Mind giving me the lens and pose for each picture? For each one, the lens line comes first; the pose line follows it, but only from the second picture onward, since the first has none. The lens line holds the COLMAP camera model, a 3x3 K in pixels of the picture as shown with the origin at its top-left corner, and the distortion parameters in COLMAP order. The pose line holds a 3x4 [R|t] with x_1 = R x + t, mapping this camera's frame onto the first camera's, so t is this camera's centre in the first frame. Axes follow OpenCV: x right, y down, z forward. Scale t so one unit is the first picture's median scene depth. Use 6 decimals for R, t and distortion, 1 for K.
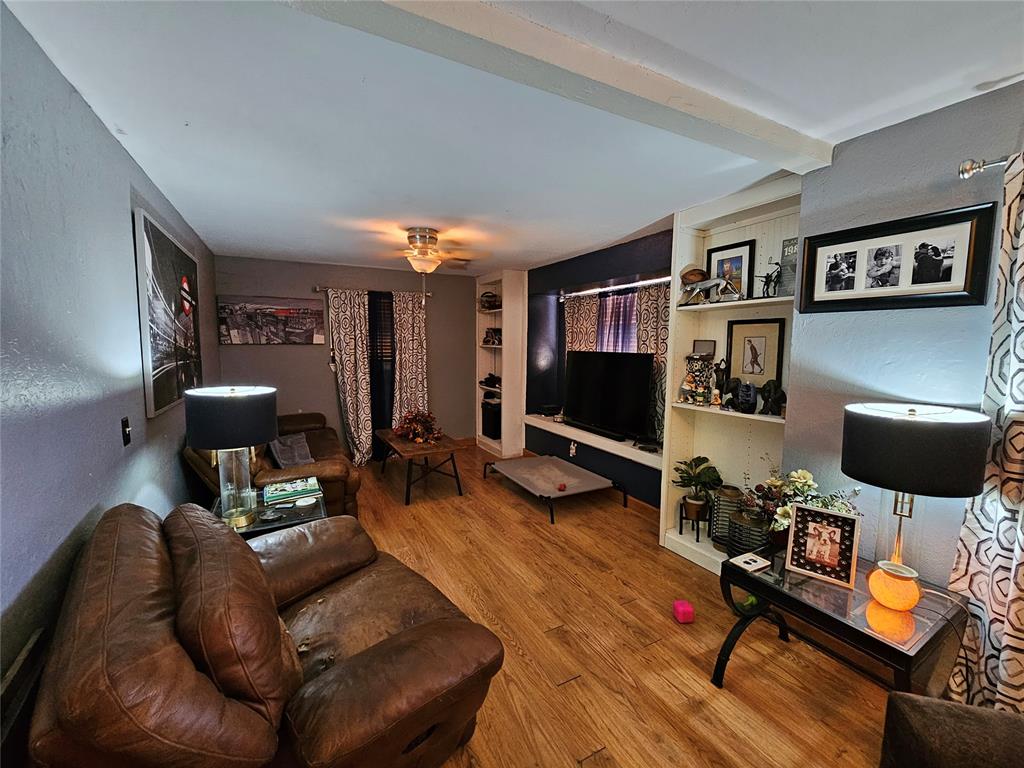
lens RADIAL K [[417.7, 0, 511.9], [0, 417.7, 383.2], [0, 0, 1]] dist [-0.001151, -0.000049]
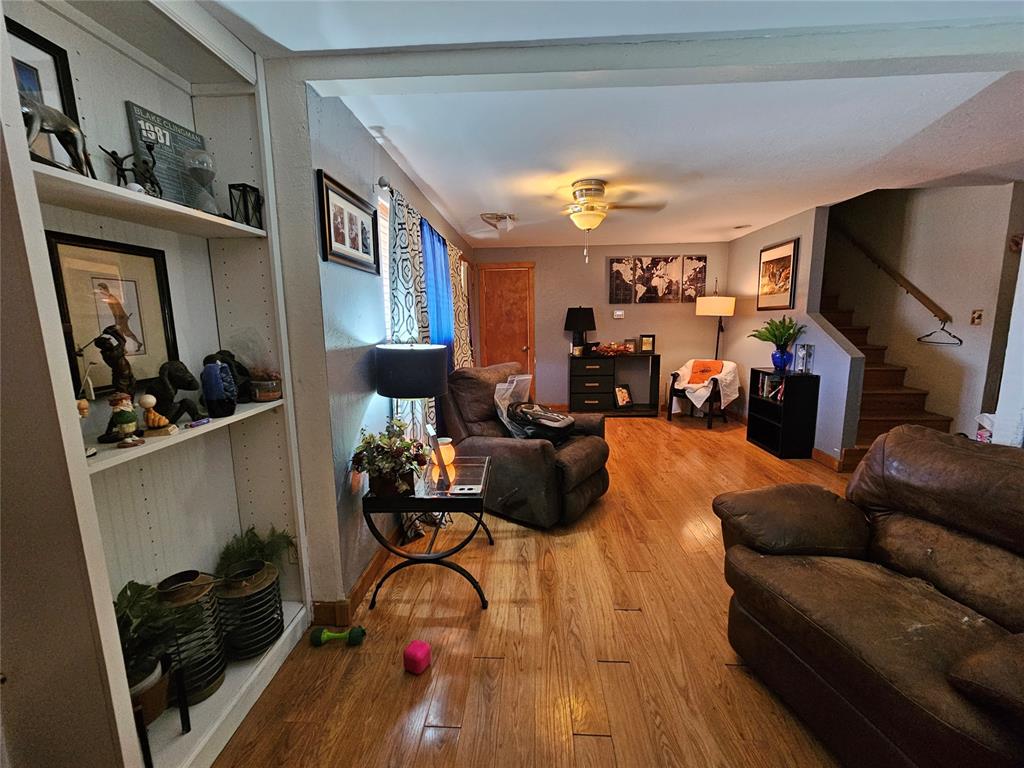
lens RADIAL K [[417.7, 0, 510.5], [0, 417.7, 377.5], [0, 0, 1]] dist [-0.001151, -0.000049]
pose [[-0.853424, -0.071984, 0.516223, -0.102096], [0.059353, 0.970553, 0.233459, -0.129333], [-0.517827, 0.229879, -0.824021, 1.788691]]
